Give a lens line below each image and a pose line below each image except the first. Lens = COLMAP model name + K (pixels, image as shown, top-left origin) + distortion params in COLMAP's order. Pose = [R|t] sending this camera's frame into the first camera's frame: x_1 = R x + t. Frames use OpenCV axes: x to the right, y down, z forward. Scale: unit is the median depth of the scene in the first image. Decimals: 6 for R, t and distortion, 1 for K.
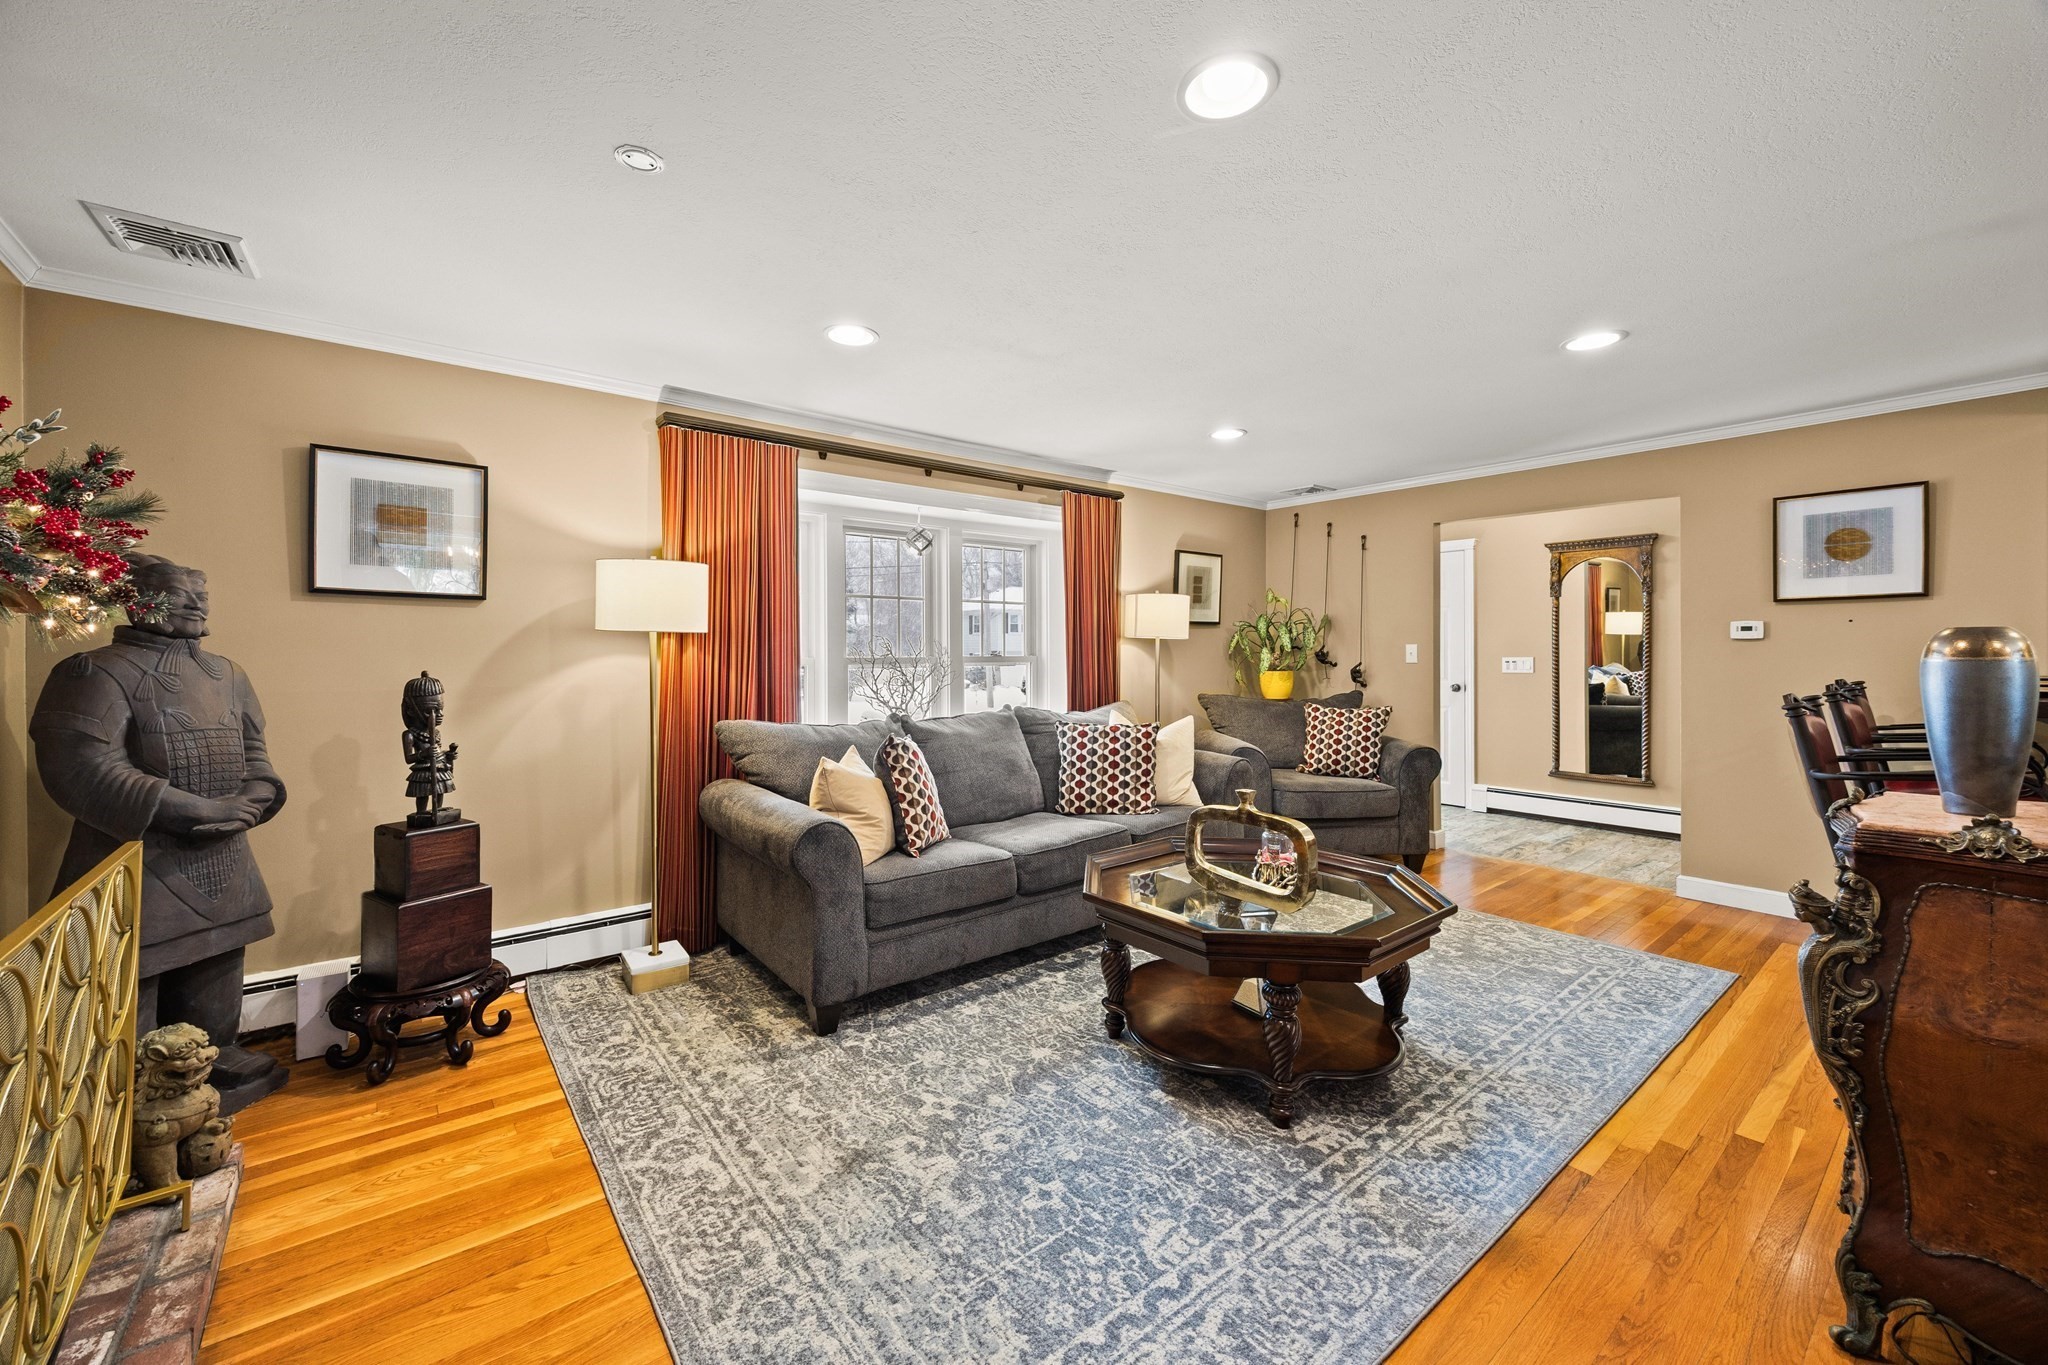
lens RADIAL K [[807.4, 0, 1024.1], [0, 807.4, 649.7], [0, 0, 1]] dist [0.000371, 0.000028]
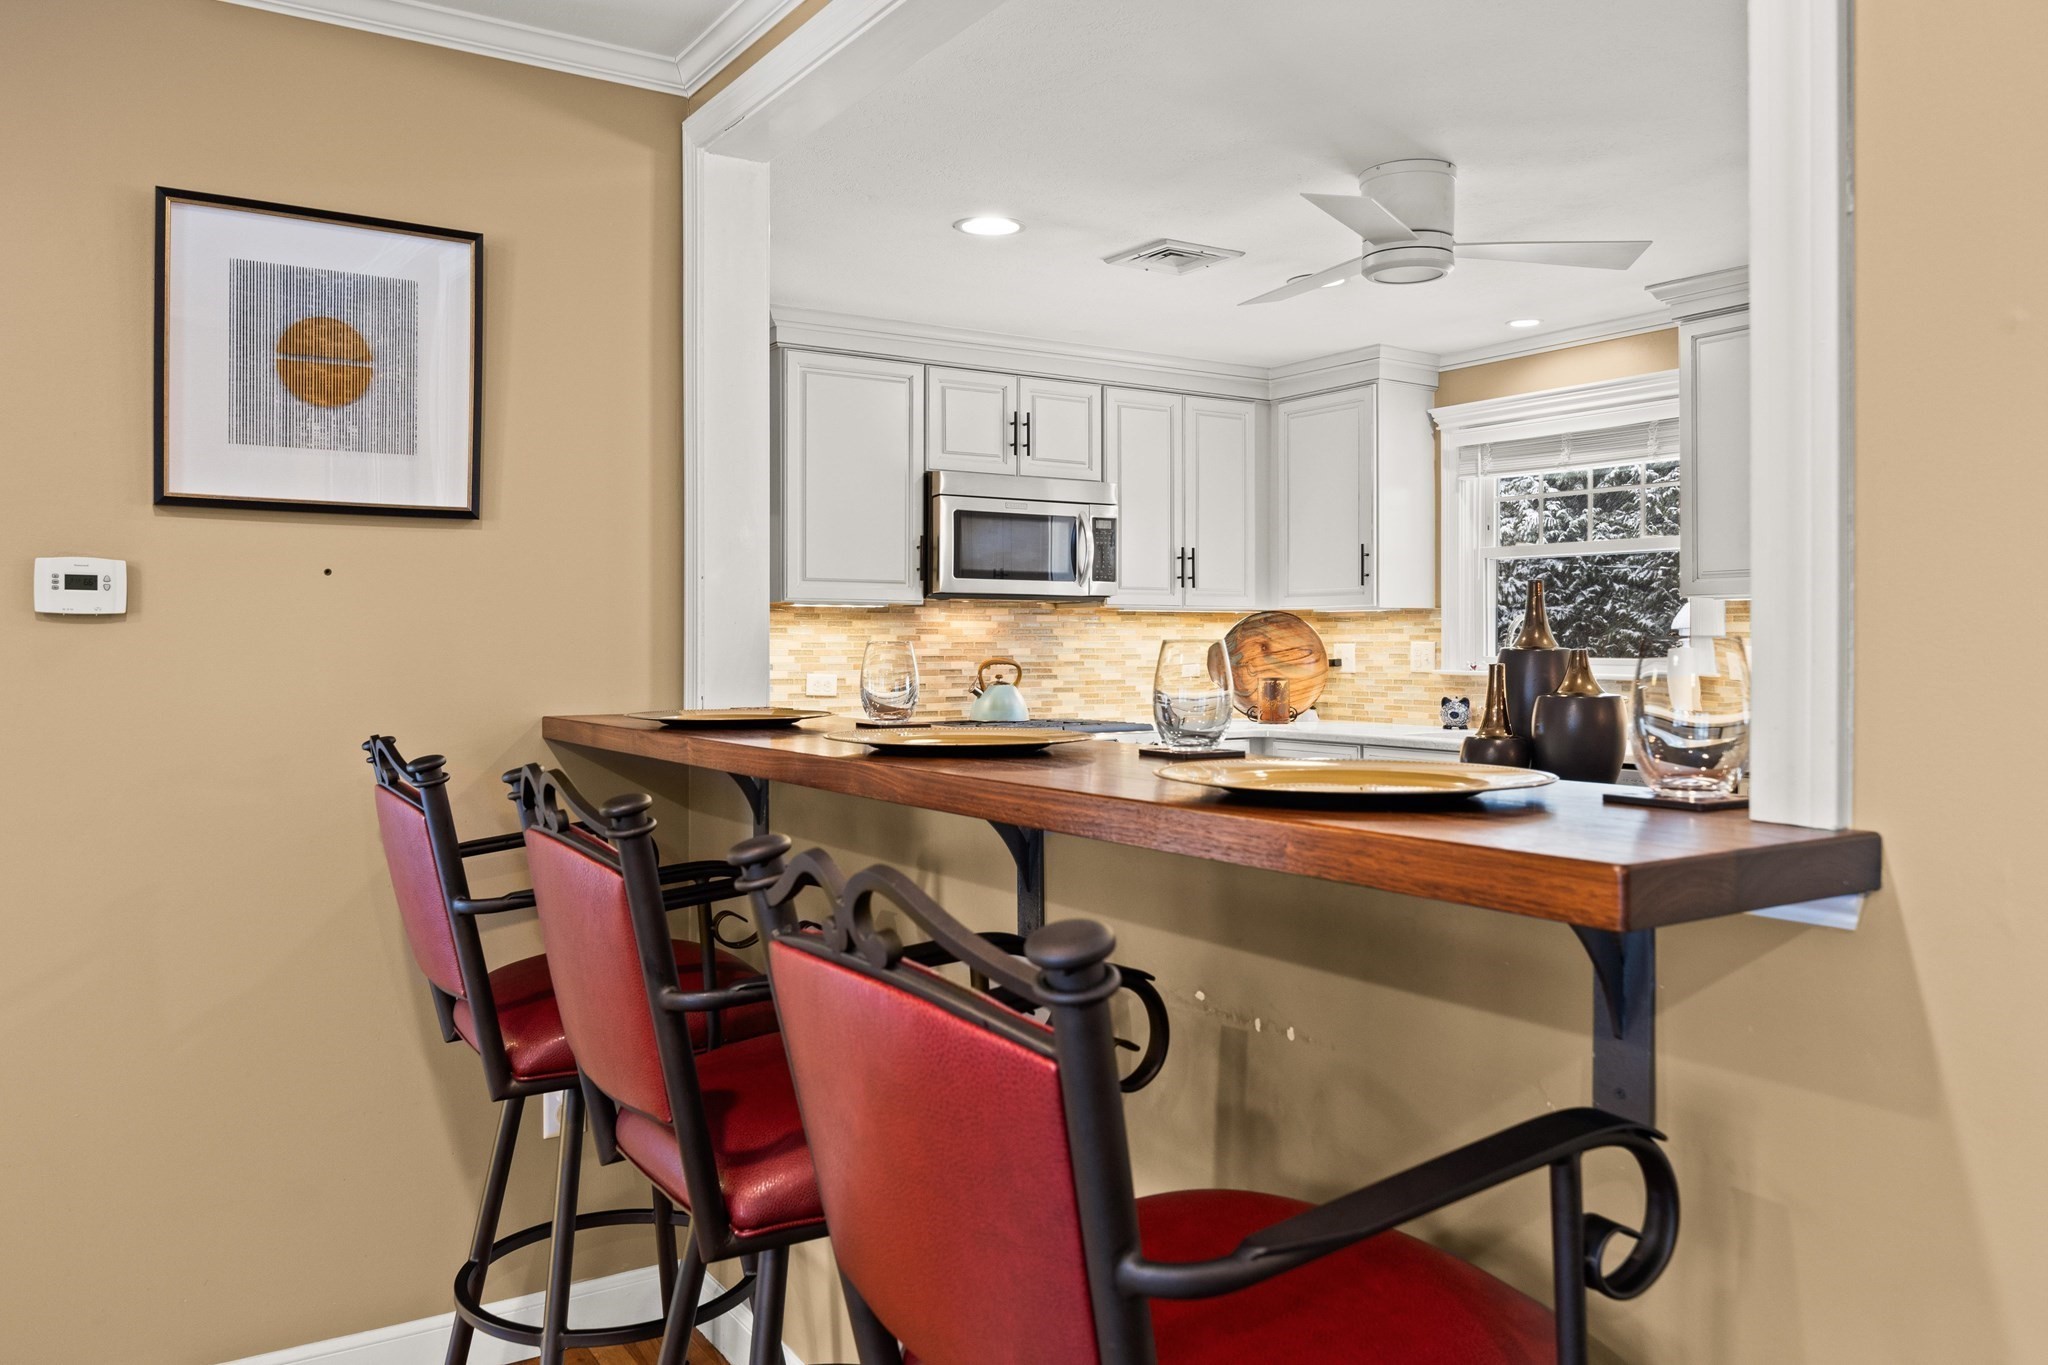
lens RADIAL K [[1499.6, 0, 1018.4], [0, 1499.6, 647.3], [0, 0, 1]] dist [0.005862, 0.003543]
pose [[0.101414, 0.004740, 0.994833, 0.448606], [-0.000970, 0.999989, -0.004665, 0.002166], [-0.994844, -0.000492, 0.101418, 0.741899]]
